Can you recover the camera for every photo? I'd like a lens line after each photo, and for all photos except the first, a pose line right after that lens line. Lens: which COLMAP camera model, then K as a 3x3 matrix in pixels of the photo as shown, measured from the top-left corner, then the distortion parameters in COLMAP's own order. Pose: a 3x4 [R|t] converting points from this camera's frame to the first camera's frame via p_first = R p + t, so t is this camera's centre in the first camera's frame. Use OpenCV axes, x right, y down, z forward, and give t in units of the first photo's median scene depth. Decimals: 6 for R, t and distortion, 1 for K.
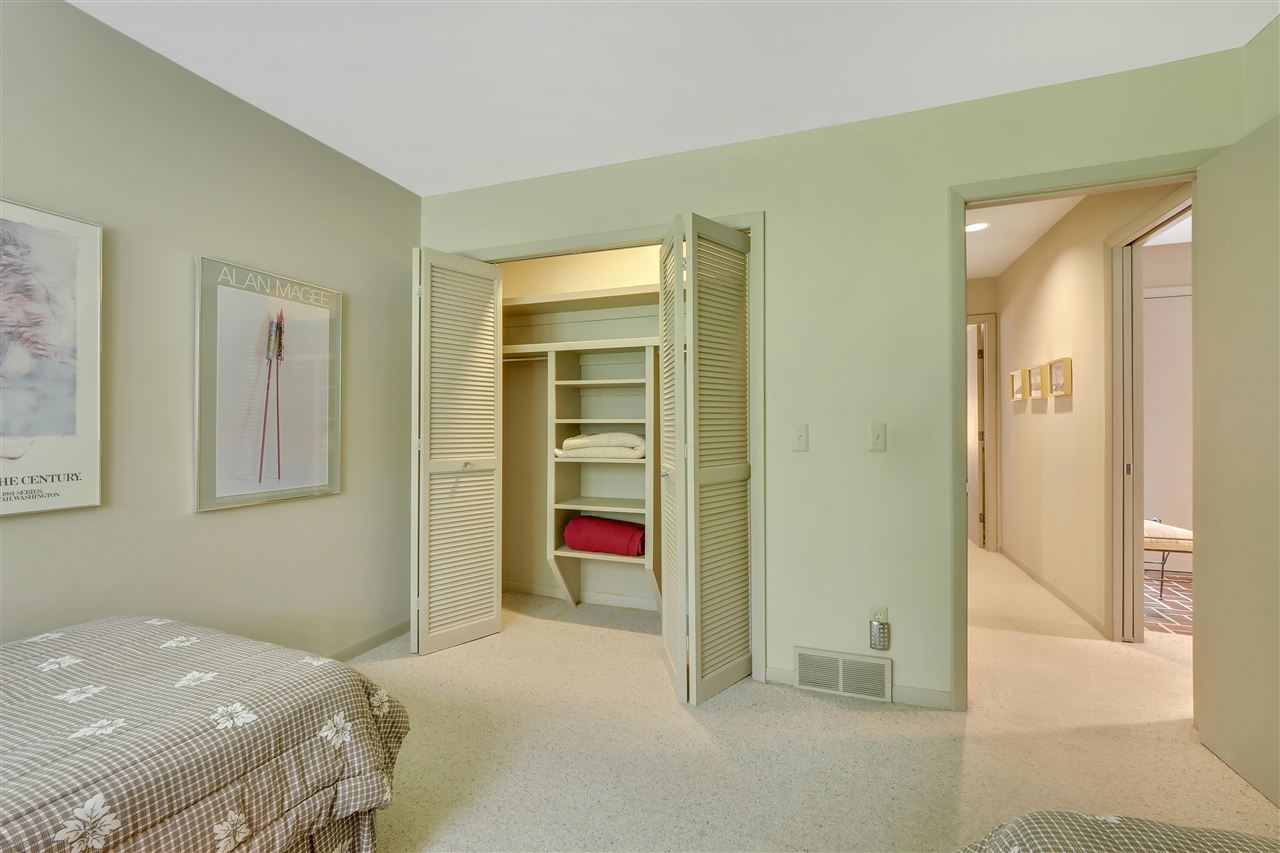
lens RADIAL K [[549.3, 0, 642.4], [0, 549.3, 418.1], [0, 0, 1]] dist [-0.002459, -0.000058]
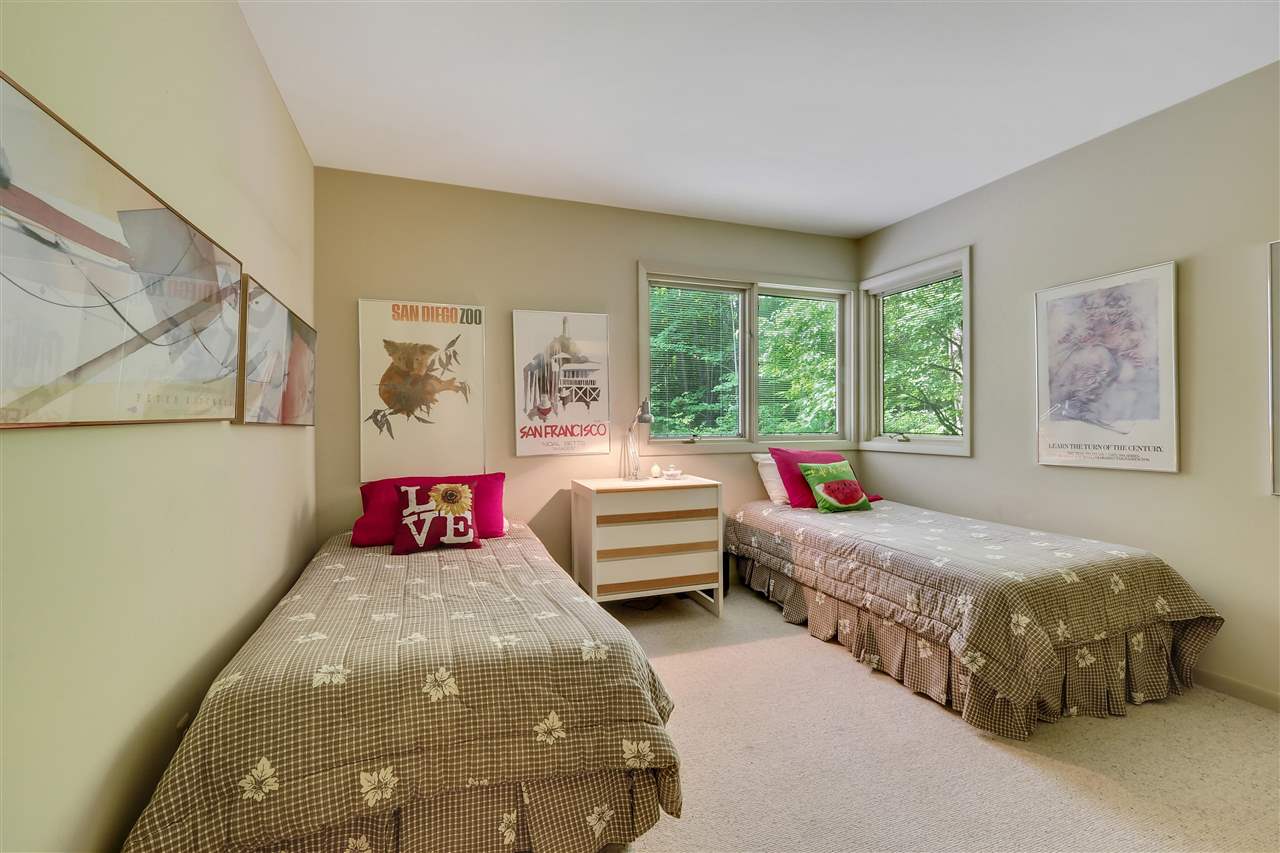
lens RADIAL K [[540.7, 0, 635.9], [0, 540.7, 420.6], [0, 0, 1]] dist [-0.000984, 0.000304]
pose [[-0.766532, -0.004558, -0.642190, 0.889747], [0.007094, 0.999854, -0.015565, 0.047158], [0.642167, -0.016487, -0.766387, 1.217120]]
